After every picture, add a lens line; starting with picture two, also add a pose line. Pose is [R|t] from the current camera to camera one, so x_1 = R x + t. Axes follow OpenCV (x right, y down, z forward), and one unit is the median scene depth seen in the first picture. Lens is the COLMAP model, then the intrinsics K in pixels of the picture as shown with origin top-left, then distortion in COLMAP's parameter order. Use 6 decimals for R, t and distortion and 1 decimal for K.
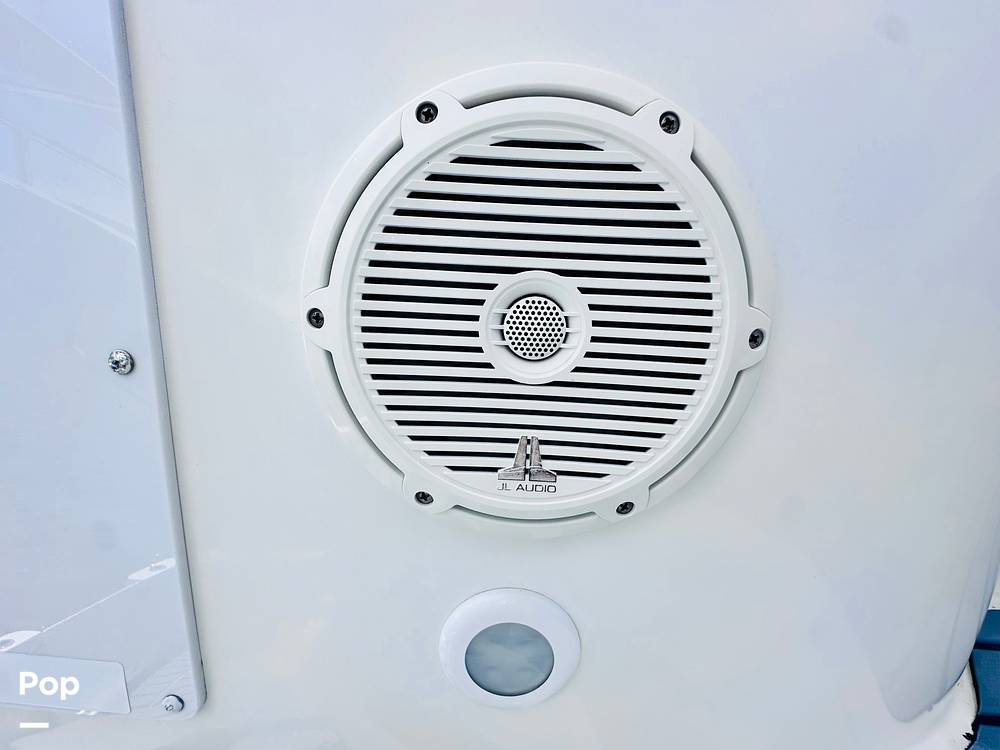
lens RADIAL K [[405.1, 0, 500.0], [0, 405.1, 375.0], [0, 0, 1]] dist [-0.006649, 0.000560]
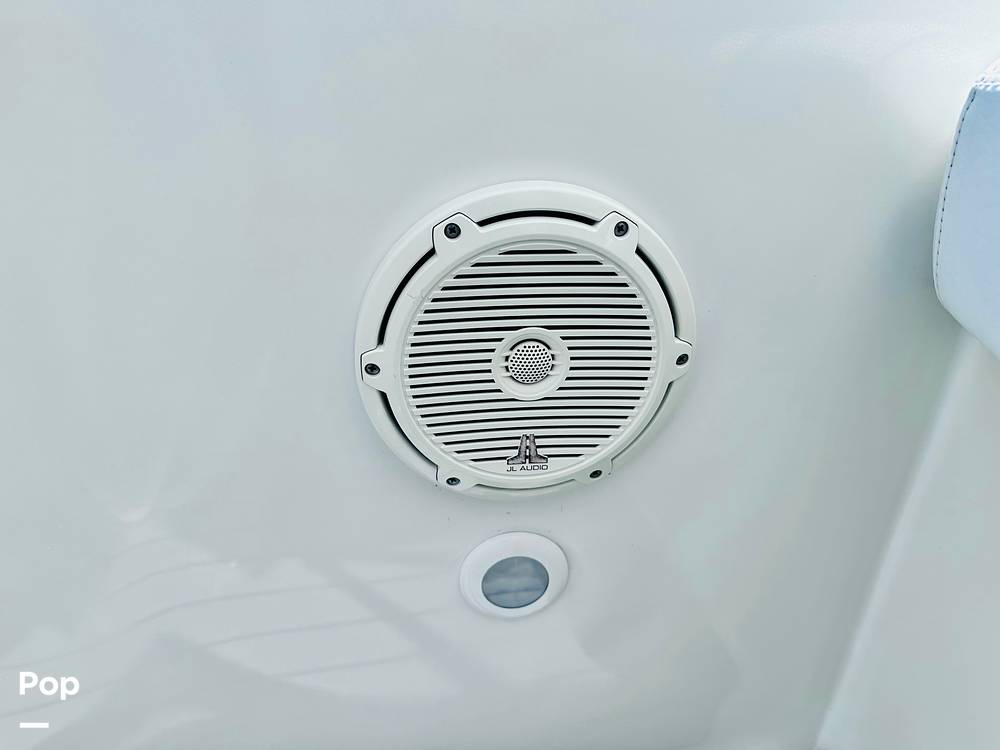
lens RADIAL K [[708.0, 0, 500.0], [0, 708.0, 375.0], [0, 0, 1]] dist [0.074038, -0.000017]
pose [[0.989748, -0.077692, 0.119842, -0.313975], [0.043206, 0.962658, 0.267250, -0.733689], [-0.136130, -0.259332, 0.956146, -1.334774]]
